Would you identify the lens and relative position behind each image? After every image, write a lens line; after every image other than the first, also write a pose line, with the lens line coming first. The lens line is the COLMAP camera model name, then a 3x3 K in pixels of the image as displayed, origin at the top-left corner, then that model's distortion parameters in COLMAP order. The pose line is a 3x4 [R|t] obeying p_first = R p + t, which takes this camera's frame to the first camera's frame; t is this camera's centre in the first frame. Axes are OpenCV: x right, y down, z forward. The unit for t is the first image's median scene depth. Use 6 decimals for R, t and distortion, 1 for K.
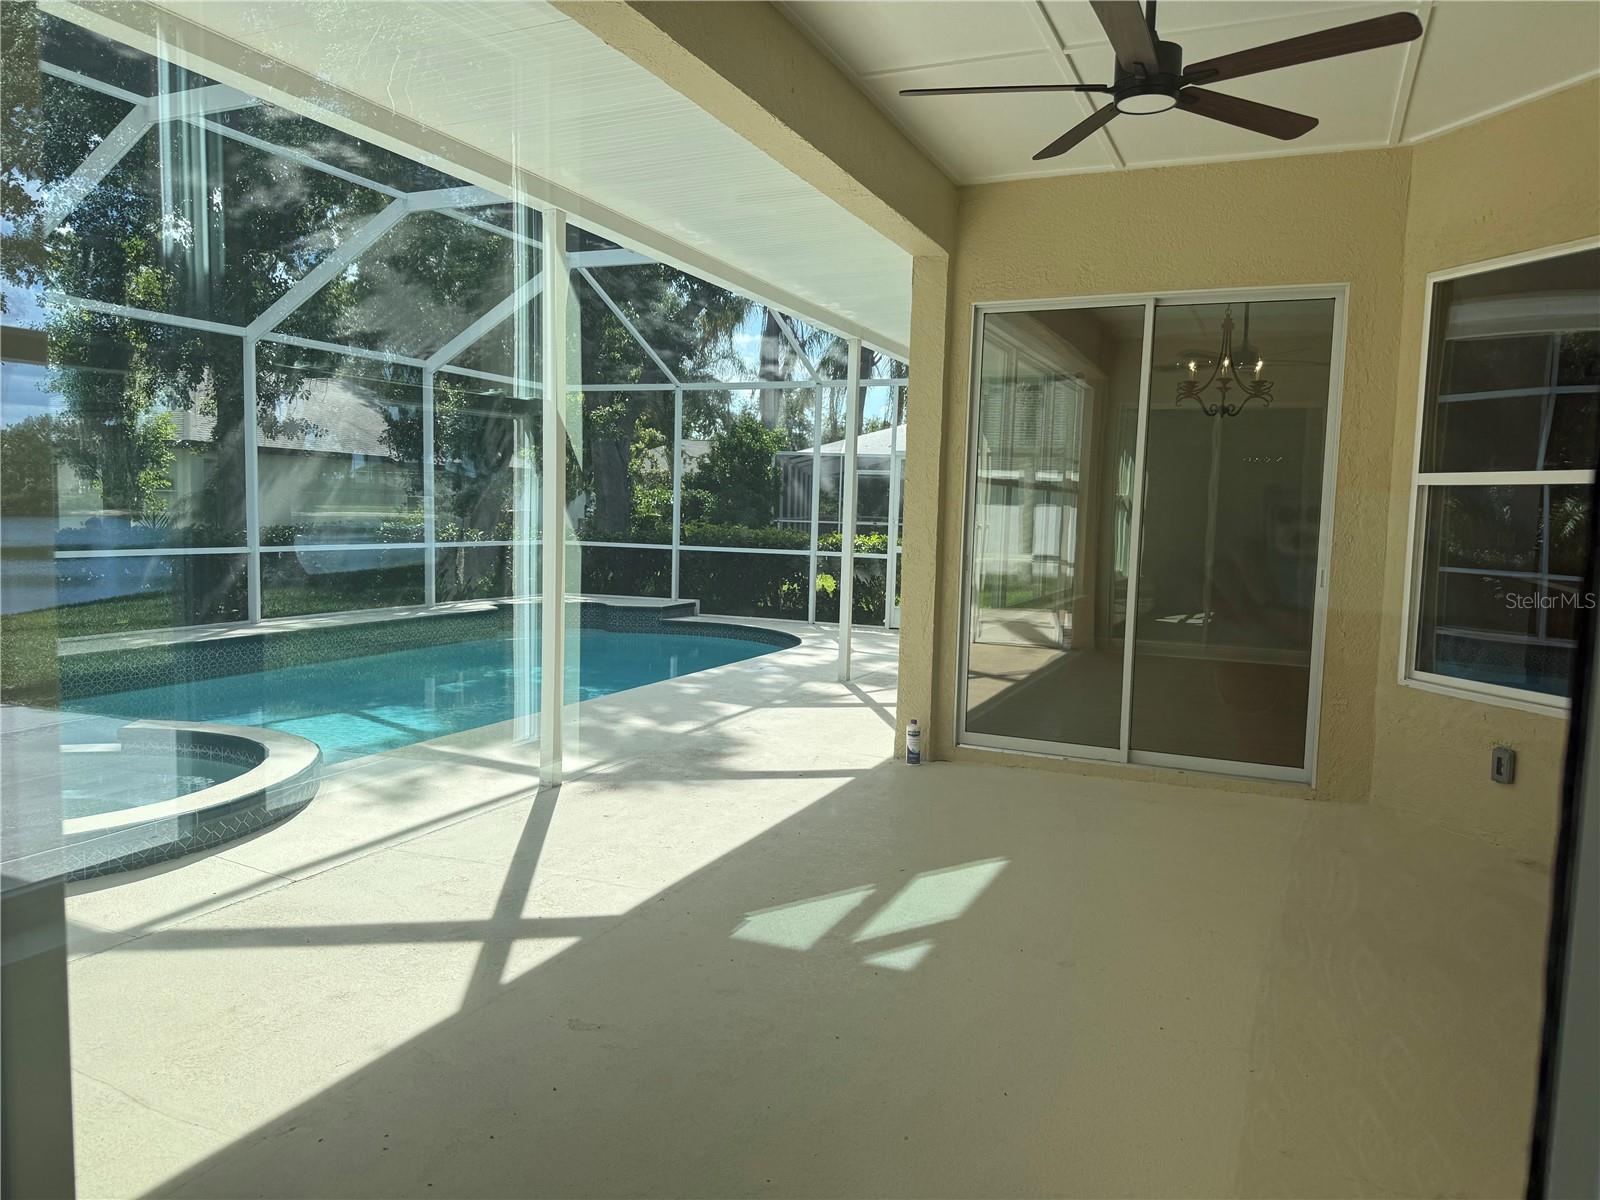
lens RADIAL K [[1124.8, 0, 800.0], [0, 1124.8, 600.0], [0, 0, 1]] dist [0.045919, -0.105534]
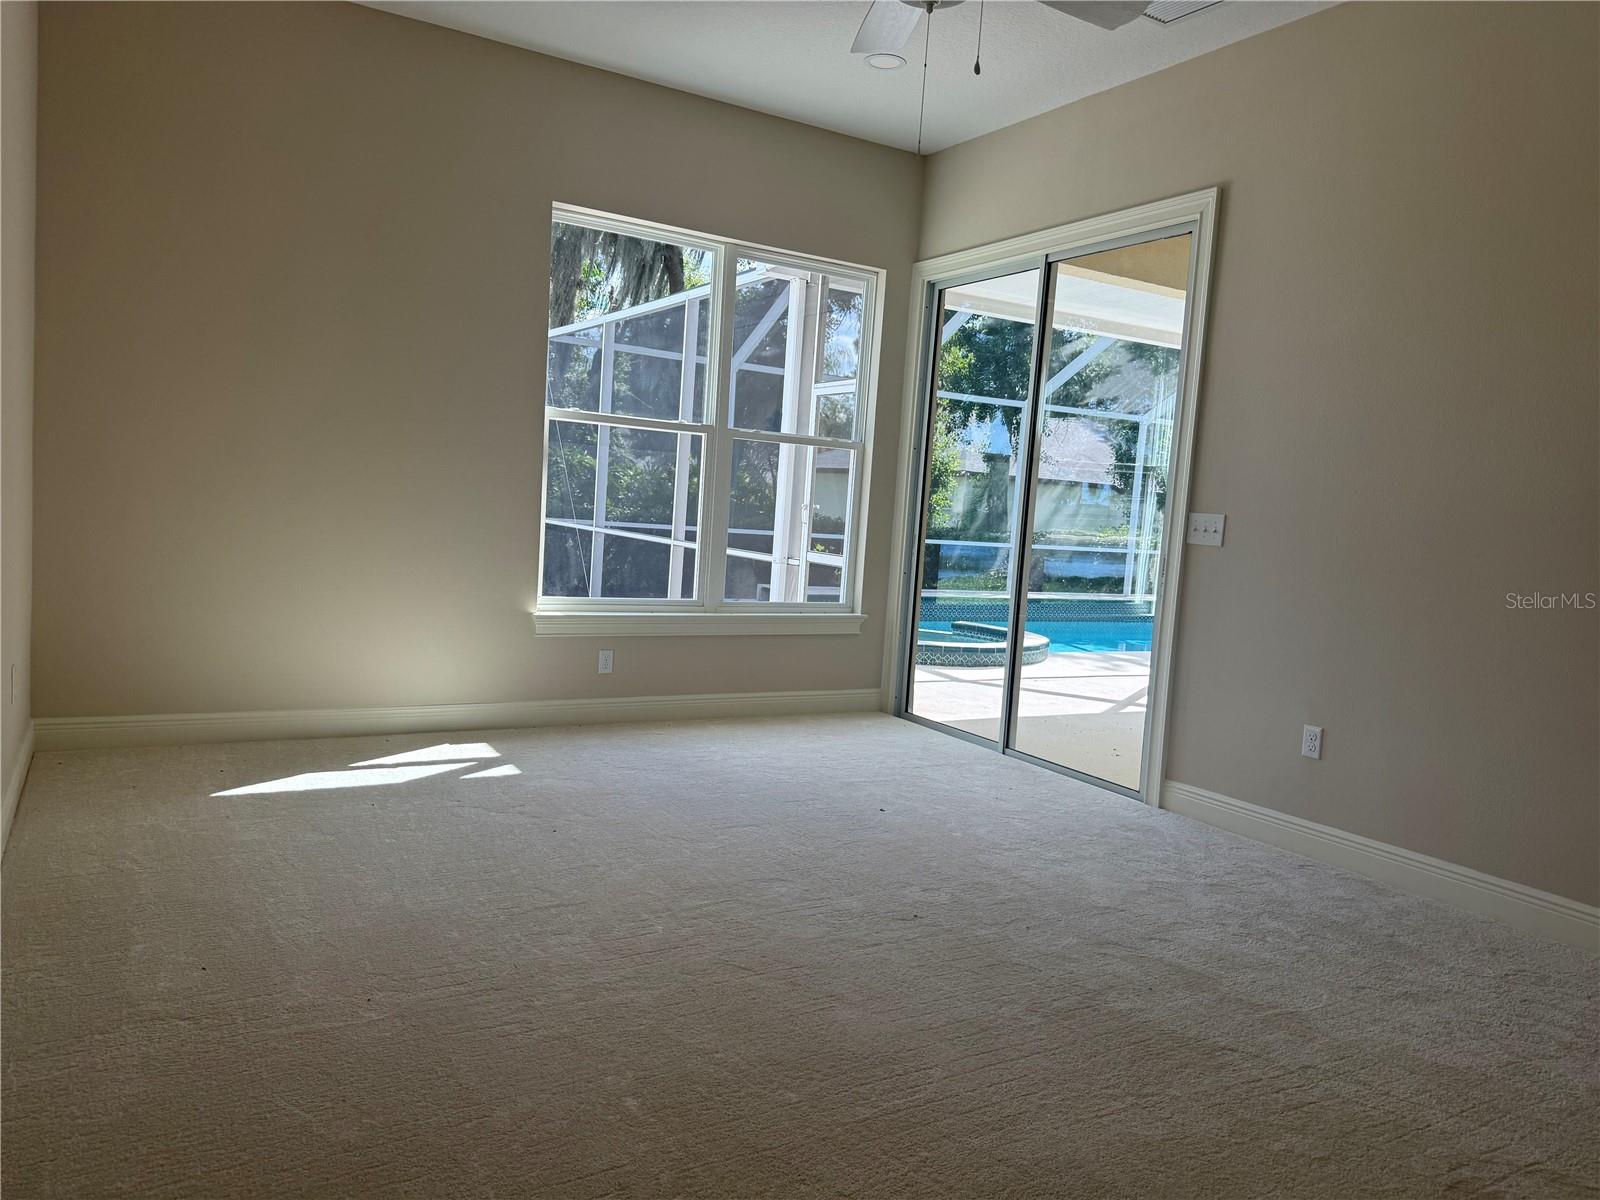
lens RADIAL K [[1124.8, 0, 800.0], [0, 1124.8, 600.0], [0, 0, 1]] dist [0.045919, -0.105534]
pose [[0.813582, 0.076482, -0.576399, 0.140398], [-0.092379, 0.995722, 0.001730, 0.046489], [0.574065, 0.051840, 0.817167, -0.346618]]
